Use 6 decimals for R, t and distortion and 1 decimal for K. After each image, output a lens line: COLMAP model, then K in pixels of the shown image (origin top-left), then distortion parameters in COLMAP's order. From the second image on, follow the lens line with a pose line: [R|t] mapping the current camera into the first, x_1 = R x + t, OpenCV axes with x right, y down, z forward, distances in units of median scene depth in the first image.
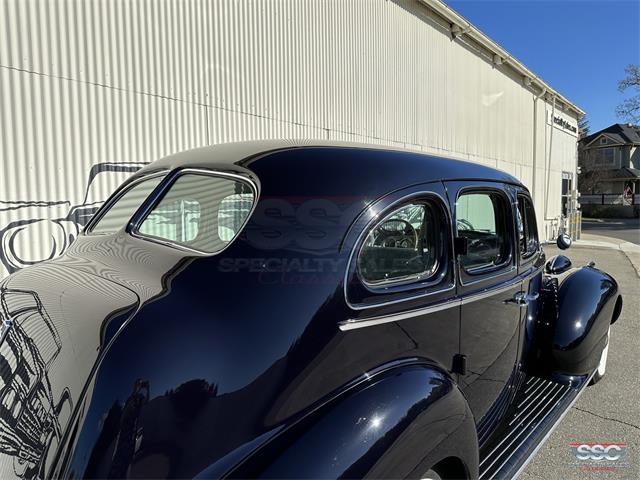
lens RADIAL K [[449.1, 0, 321.3], [0, 449.1, 239.8], [0, 0, 1]] dist [0.041632, -0.041861]
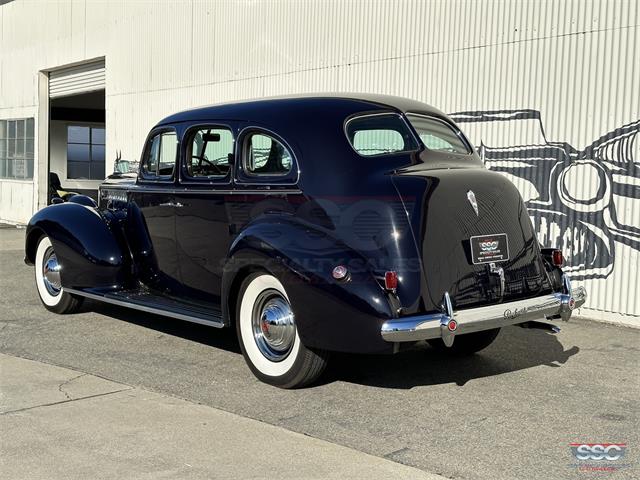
lens RADIAL K [[887.5, 0, 320.0], [0, 887.5, 240.0], [0, 0, 1]] dist [0.162944, -0.002338]
pose [[-0.205060, 0.071786, -0.976113, 1.721290], [-0.111876, 0.989051, 0.096240, -0.037399], [0.972334, 0.128939, -0.194784, 1.088447]]
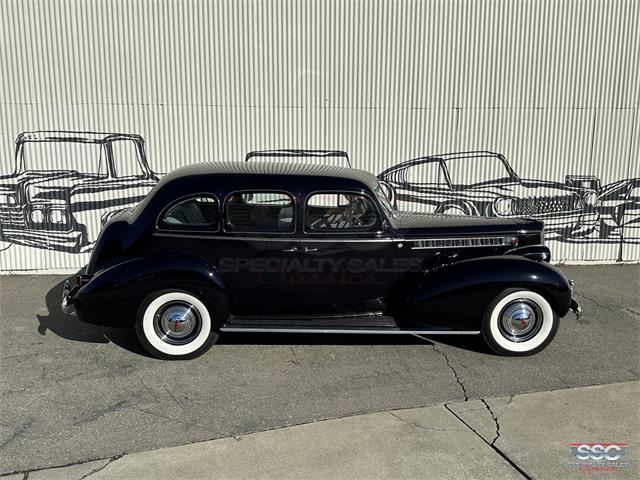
lens RADIAL K [[550.6, 0, 317.9], [0, 550.6, 240.7], [0, 0, 1]] dist [0.085060, -0.117193]
pose [[0.699385, 0.143565, -0.700178, 1.088033], [-0.074329, 0.988917, 0.128523, -0.108793], [0.710869, -0.037844, 0.702305, -0.289694]]
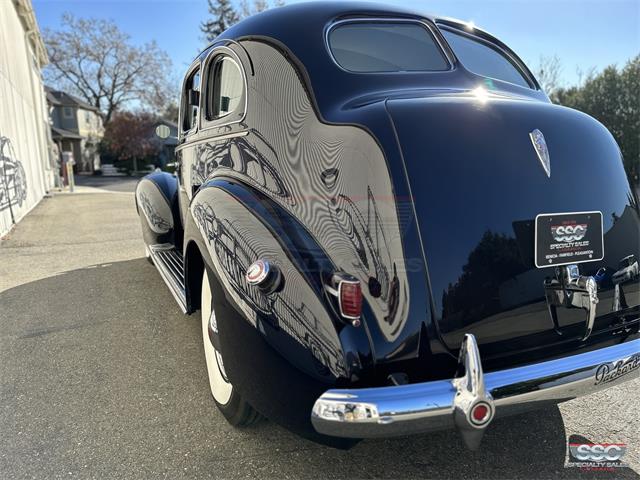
lens RADIAL K [[449.1, 0, 321.3], [0, 449.1, 239.8], [0, 0, 1]] dist [0.041632, -0.041861]
pose [[0.393182, -0.164525, 0.904621, -0.595051], [0.090384, 0.986011, 0.140043, 0.072924], [-0.915007, 0.026700, 0.402553, 0.320793]]
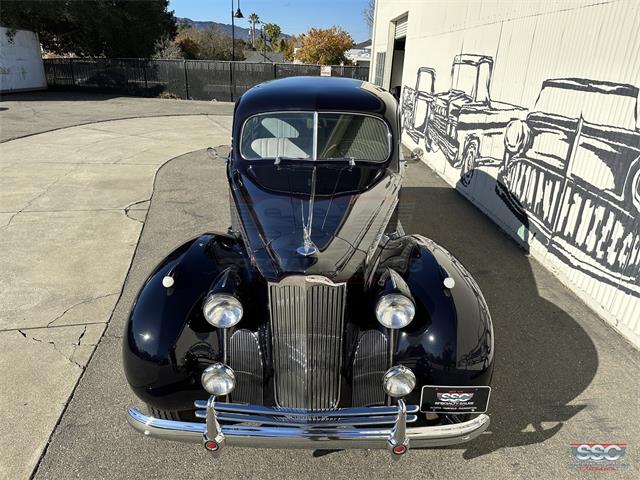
lens RADIAL K [[449.1, 0, 321.3], [0, 449.1, 239.8], [0, 0, 1]] dist [0.041632, -0.041861]
pose [[-0.751538, 0.230698, -0.618037, 0.749254], [-0.085585, 0.894845, 0.438095, -0.237332], [0.654115, 0.382140, -0.652765, 1.390545]]
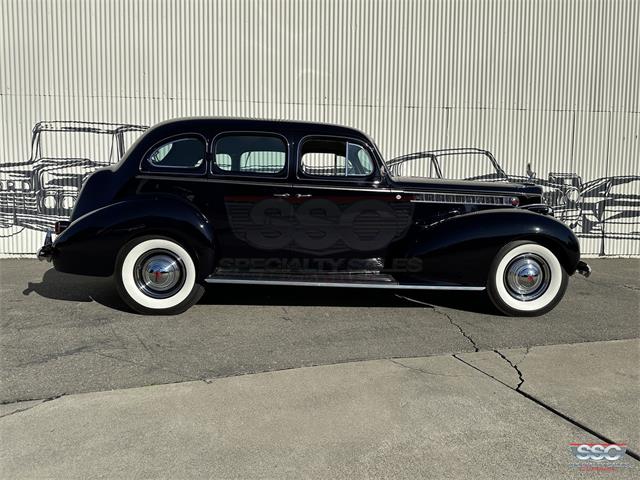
lens RADIAL K [[449.1, 0, 321.3], [0, 449.1, 239.8], [0, 0, 1]] dist [0.041632, -0.041861]
pose [[0.696505, 0.080782, -0.712990, 0.927822], [-0.082840, 0.996051, 0.031929, 0.122479], [0.712754, 0.036826, 0.700446, -0.075050]]
